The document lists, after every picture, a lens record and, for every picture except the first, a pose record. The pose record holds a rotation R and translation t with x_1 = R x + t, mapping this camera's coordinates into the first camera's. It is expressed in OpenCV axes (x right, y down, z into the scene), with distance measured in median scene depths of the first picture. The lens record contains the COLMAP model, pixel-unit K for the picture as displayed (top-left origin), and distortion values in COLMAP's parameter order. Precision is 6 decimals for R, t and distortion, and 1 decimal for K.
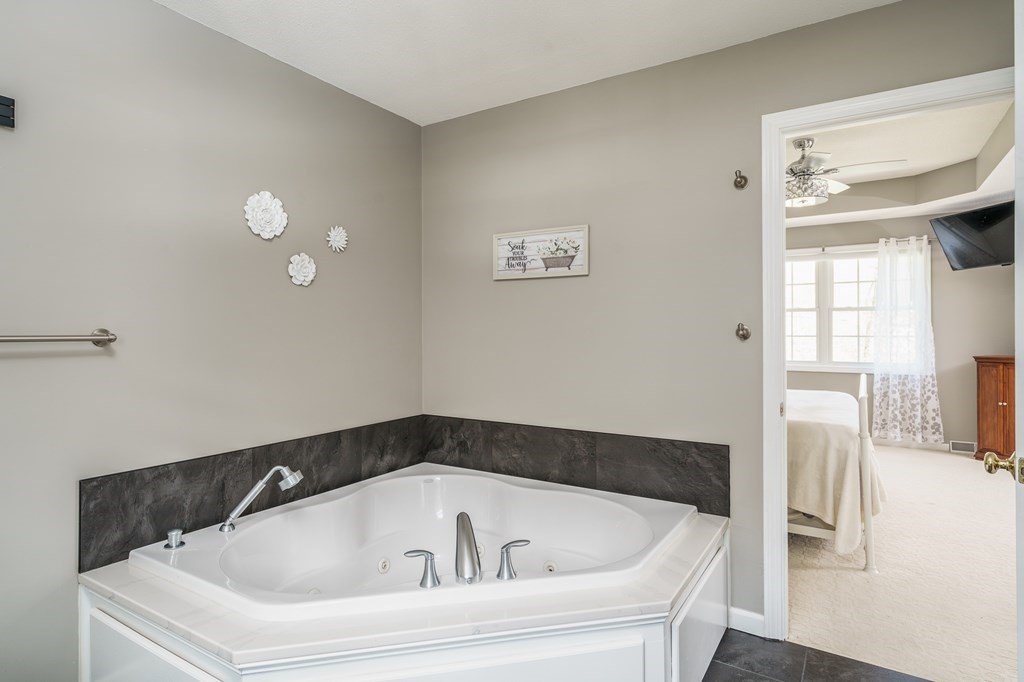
lens RADIAL K [[556.2, 0, 510.6], [0, 556.2, 332.8], [0, 0, 1]] dist [-0.001646, -0.000345]
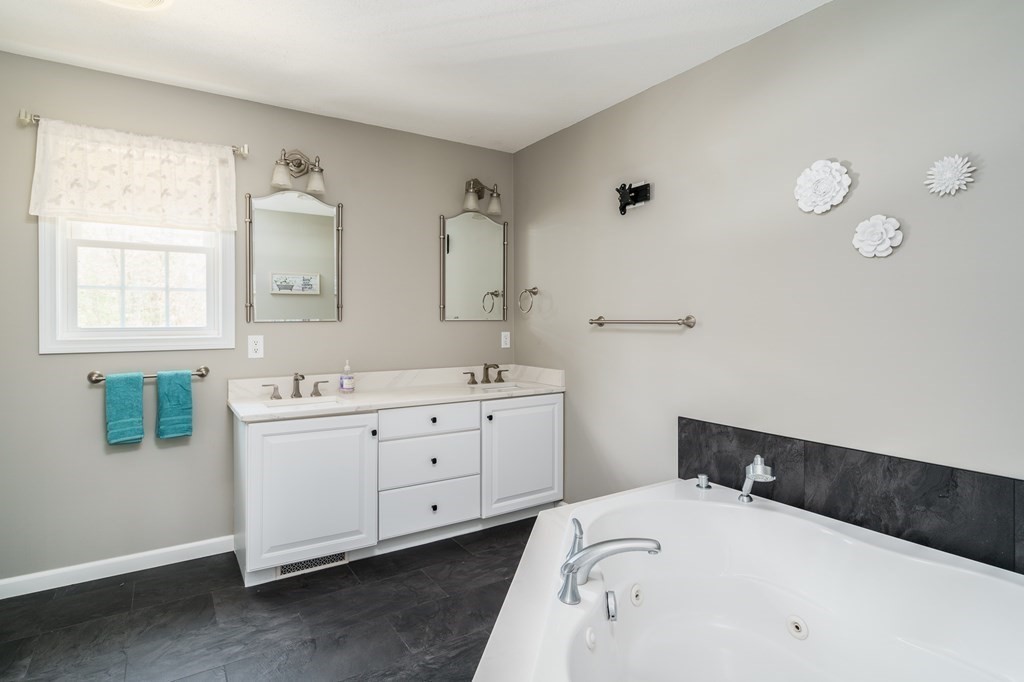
lens RADIAL K [[526.3, 0, 510.7], [0, 526.3, 335.2], [0, 0, 1]] dist [0.001183, 0.000094]
pose [[-0.414967, 0.022924, -0.909548, 0.662298], [-0.004667, 0.999616, 0.027323, 0.007816], [0.909825, 0.015583, -0.414700, 1.097899]]
